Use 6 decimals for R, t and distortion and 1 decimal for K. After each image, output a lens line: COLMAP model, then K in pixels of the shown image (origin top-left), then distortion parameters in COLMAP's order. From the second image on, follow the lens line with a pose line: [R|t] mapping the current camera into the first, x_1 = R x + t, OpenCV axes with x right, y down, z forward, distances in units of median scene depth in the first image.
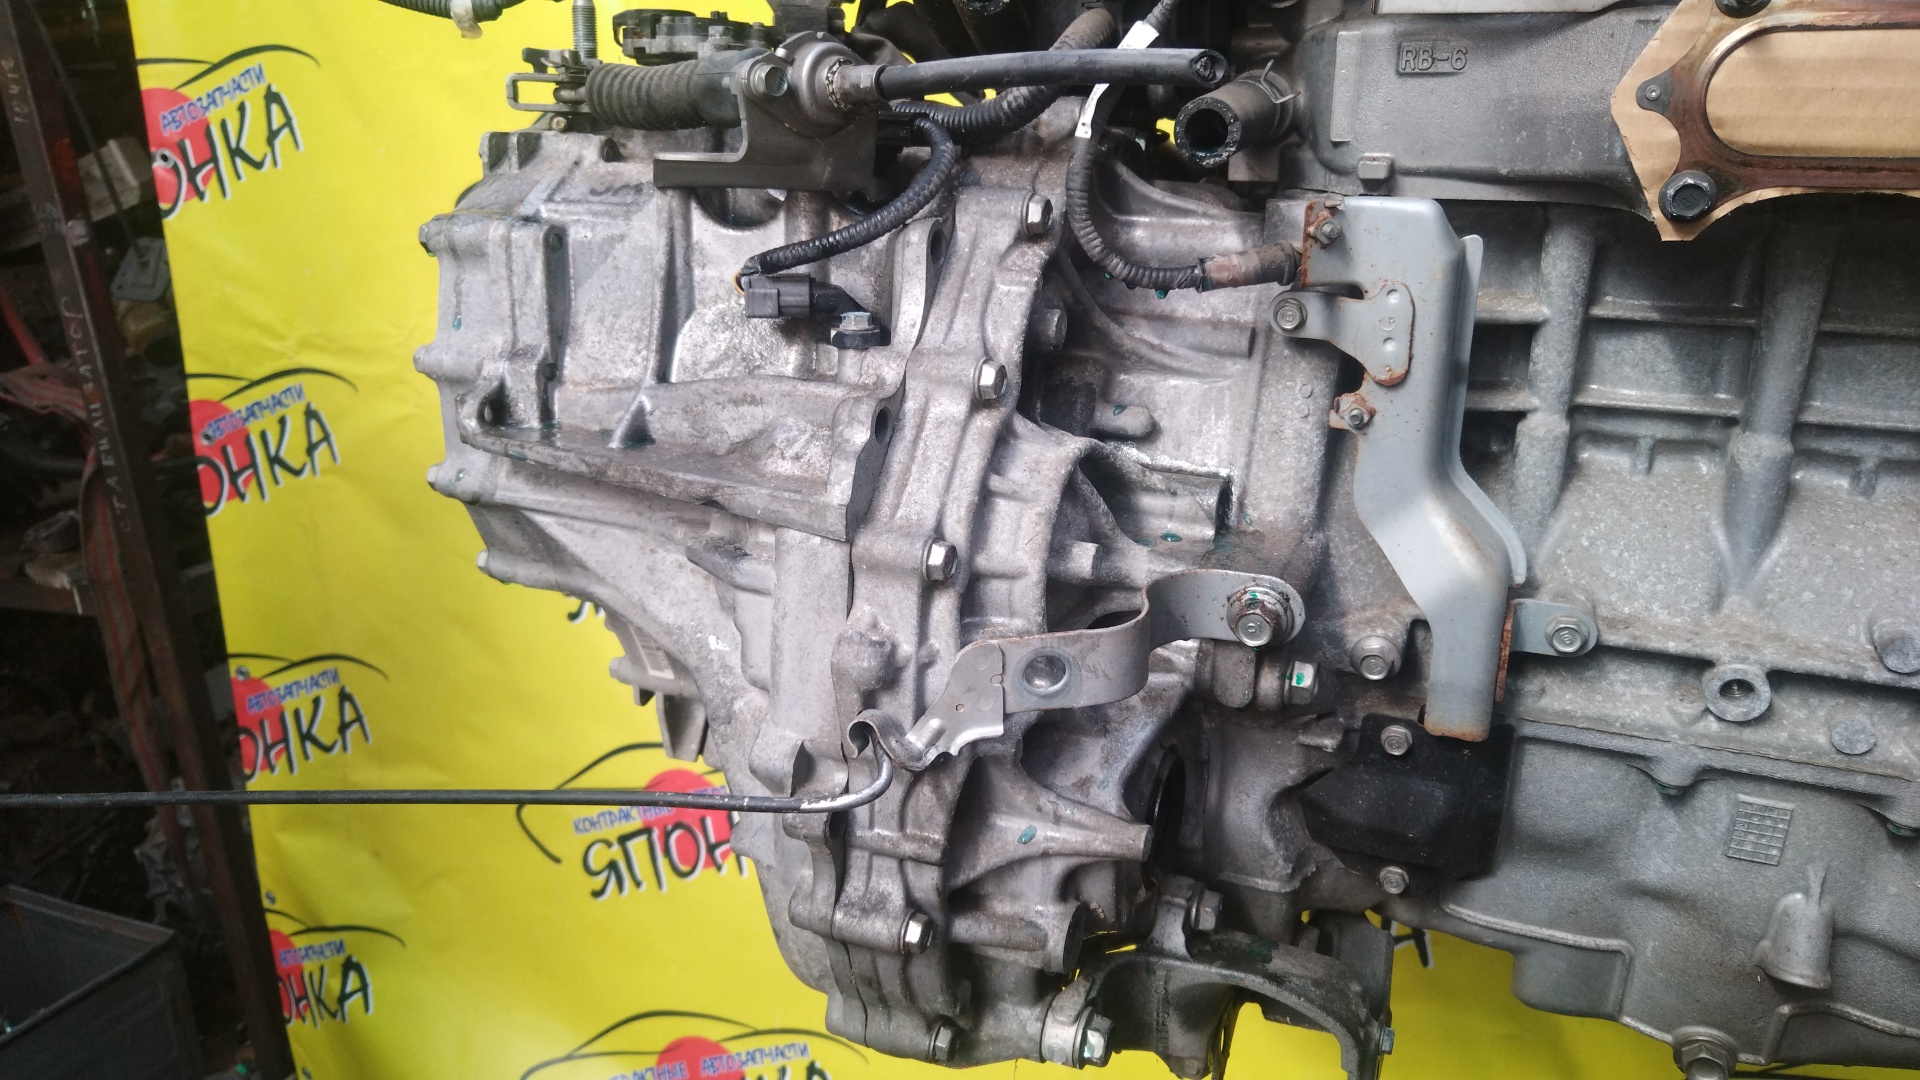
lens RADIAL K [[1458.2, 0, 958.7], [0, 1458.2, 553.0], [0, 0, 1]] dist [-0.011901, 0.006592]
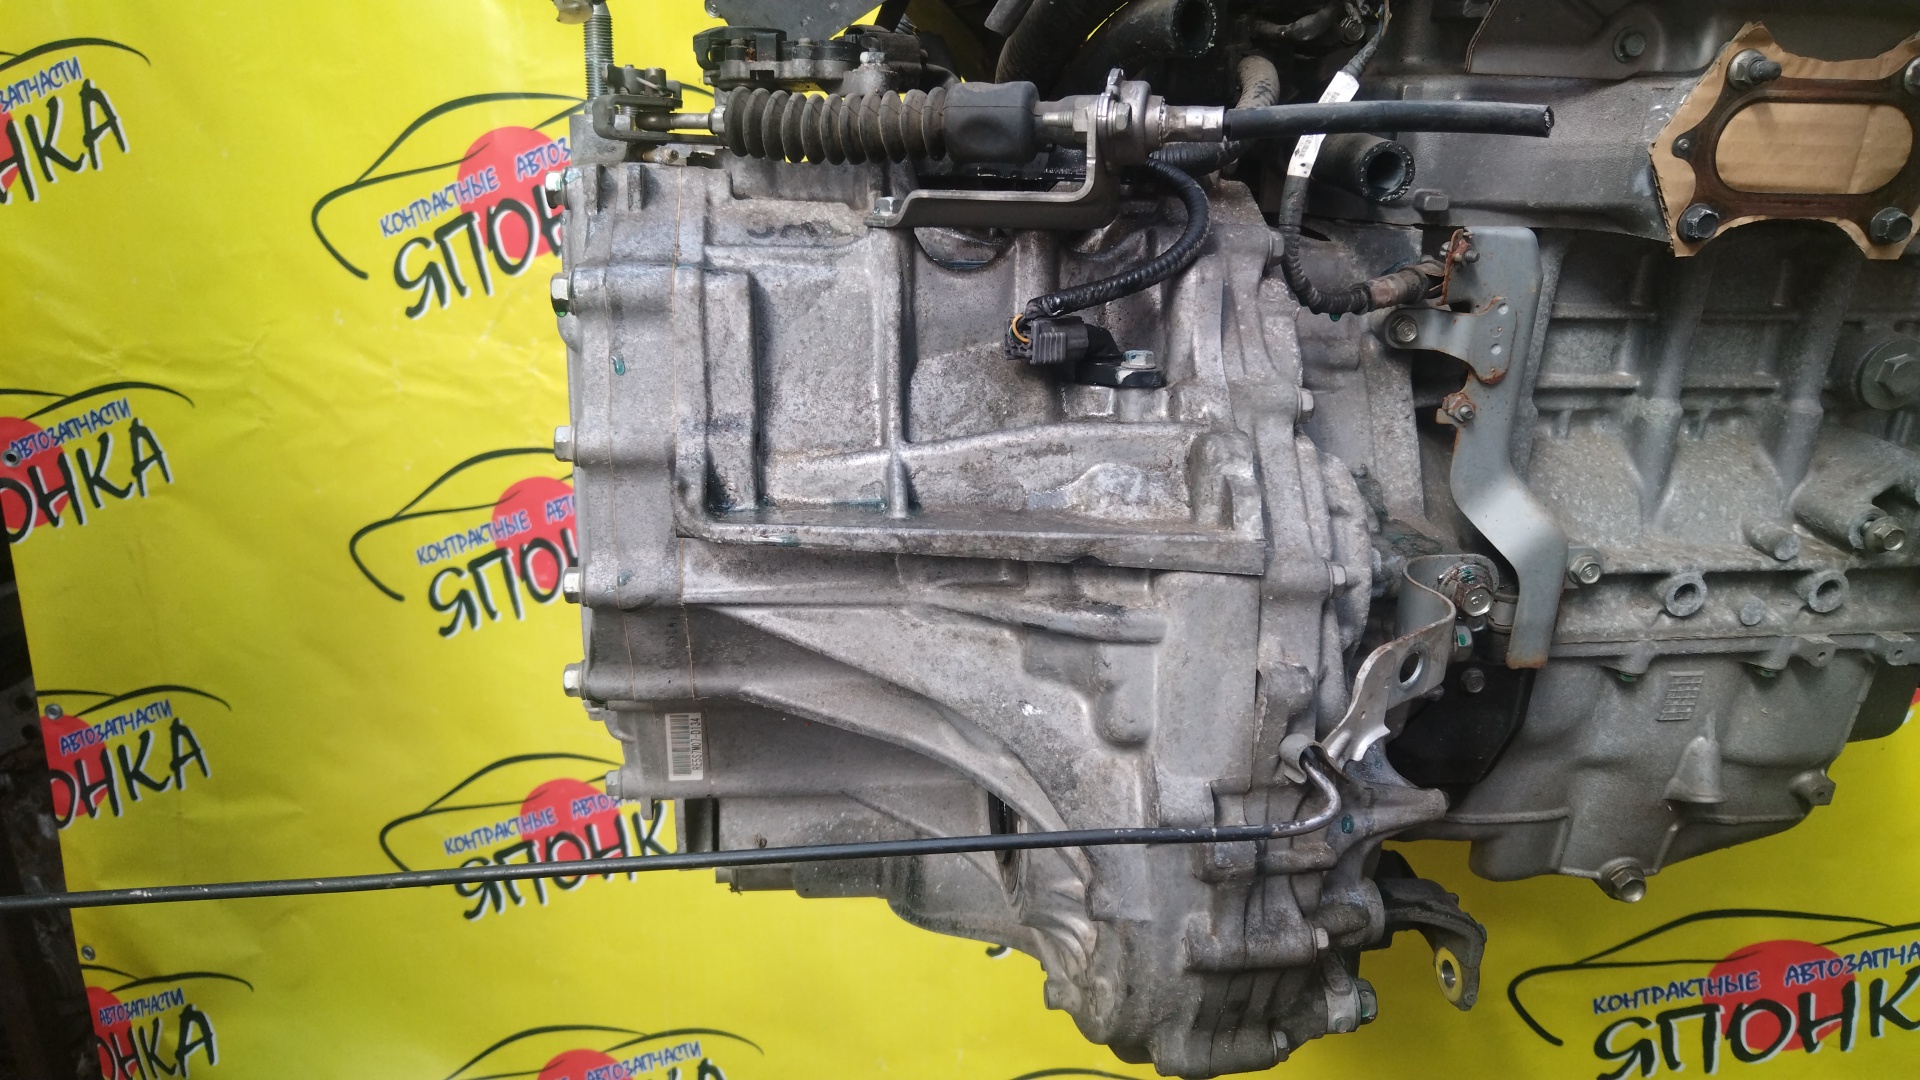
lens RADIAL K [[1441.5, 0, 960.0], [0, 1441.5, 540.0], [0, 0, 1]] dist [0.007986, -0.003292]
pose [[0.834611, -0.132542, 0.534656, -0.684102], [0.140913, 0.989697, 0.025379, -0.076098], [-0.532511, 0.054158, 0.844689, 0.228760]]
